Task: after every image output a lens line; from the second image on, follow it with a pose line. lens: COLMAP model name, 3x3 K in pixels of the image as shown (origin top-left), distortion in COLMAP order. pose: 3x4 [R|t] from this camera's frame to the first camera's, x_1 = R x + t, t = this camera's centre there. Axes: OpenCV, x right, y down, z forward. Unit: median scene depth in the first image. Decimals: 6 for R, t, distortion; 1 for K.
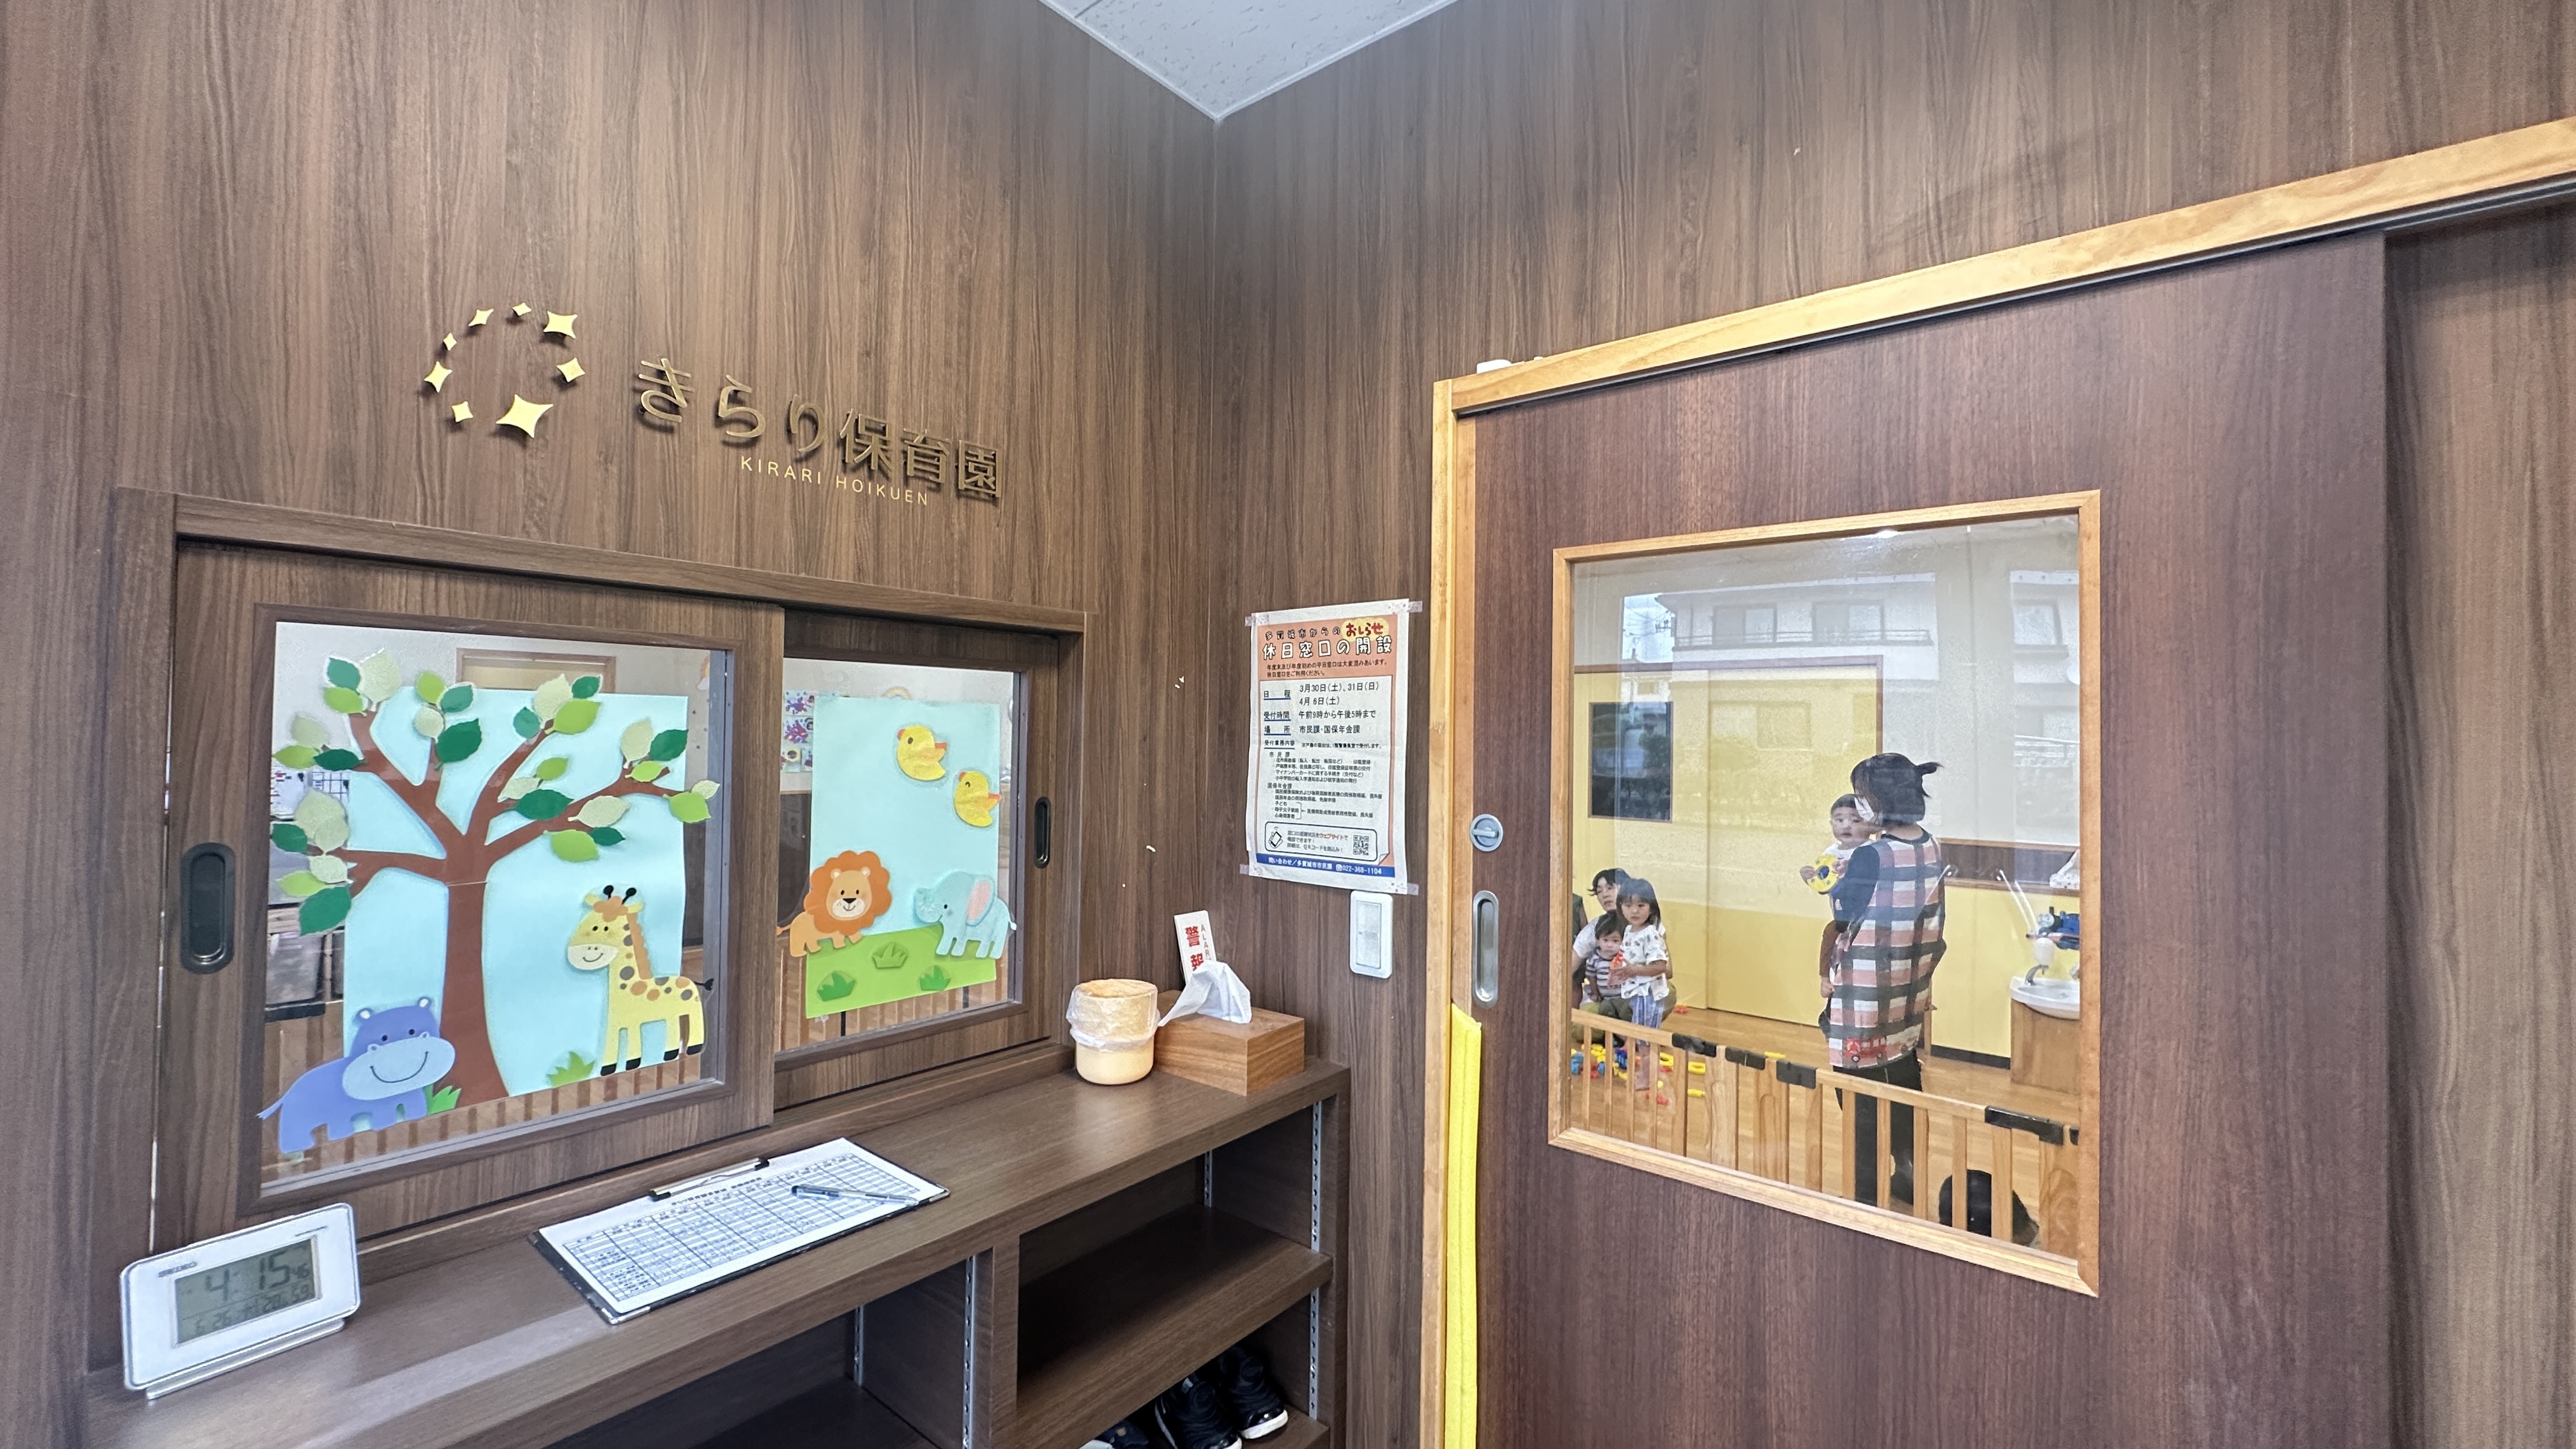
lens RADIAL K [[1027.4, 0, 1287.3], [0, 1027.4, 717.2], [0, 0, 1]] dist [-0.002479, 0.000004]
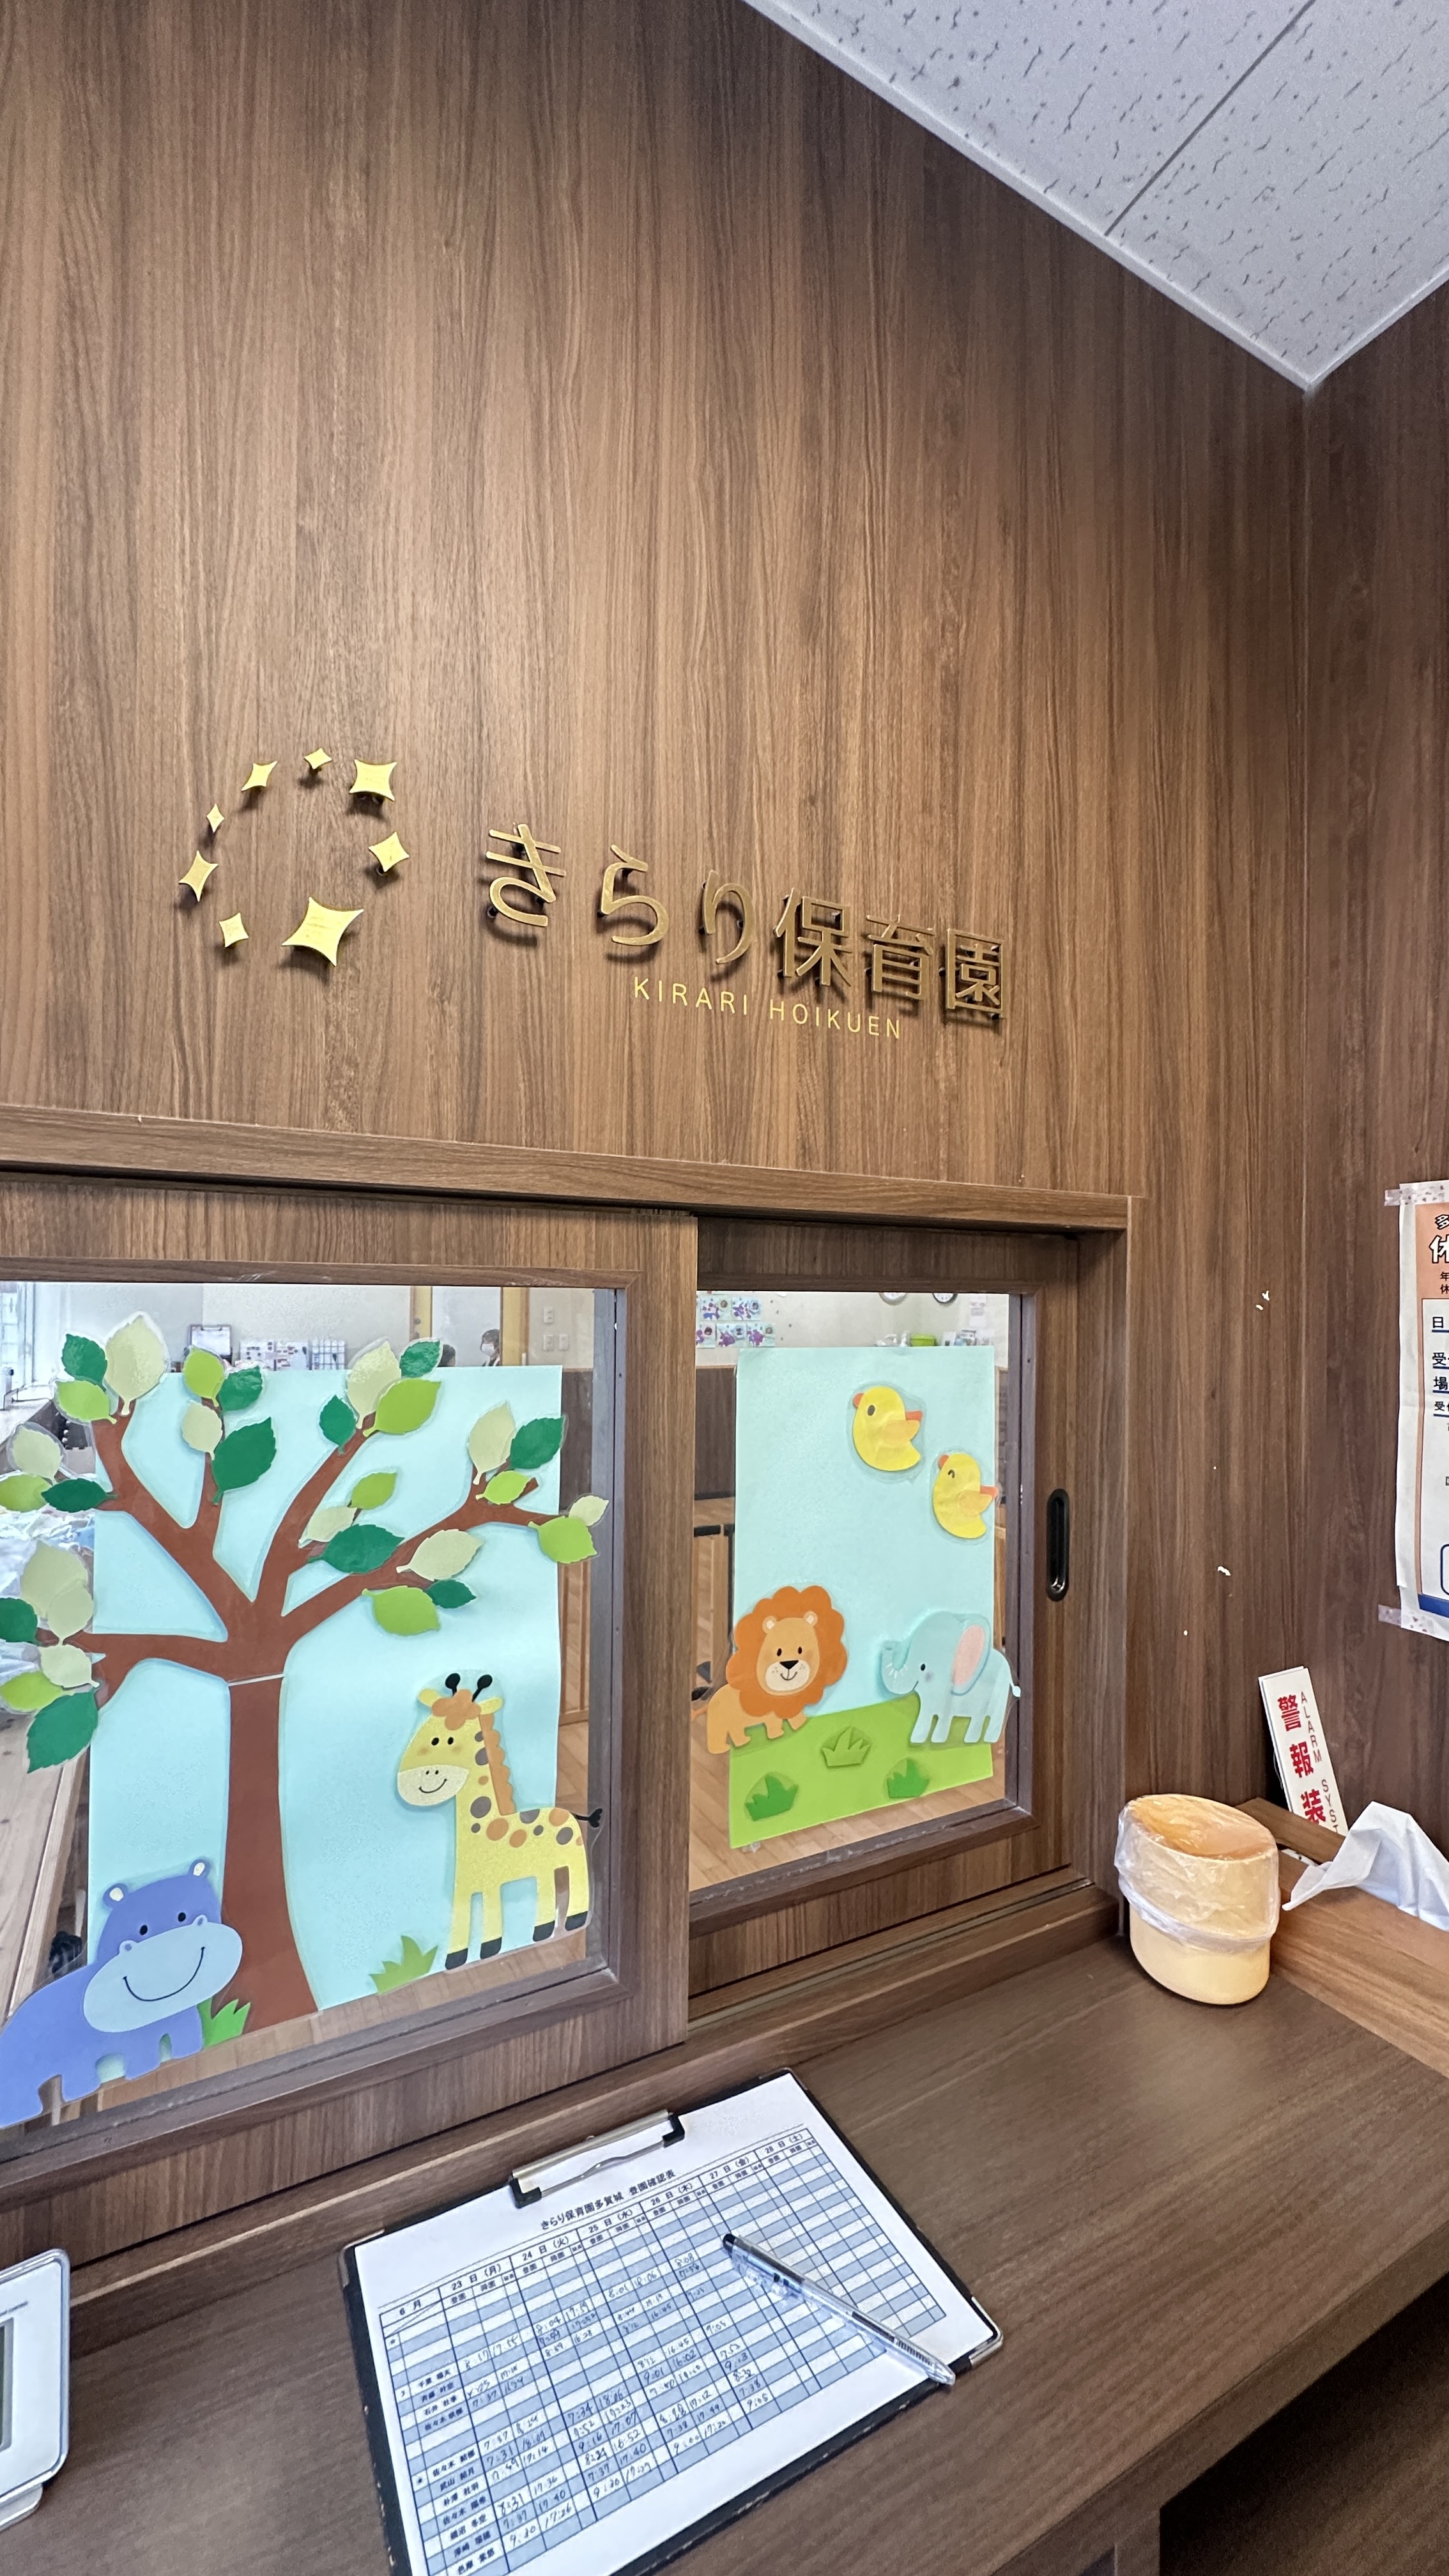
lens RADIAL K [[1027.4, 0, 731.2], [0, 1027.4, 1287.5], [0, 0, 1]] dist [-0.002479, 0.000004]
pose [[0.923713, -0.007026, -0.383020, -0.237357], [0.008198, 0.999965, 0.001429, -0.065698], [0.382997, -0.004460, 0.923739, 0.441024]]
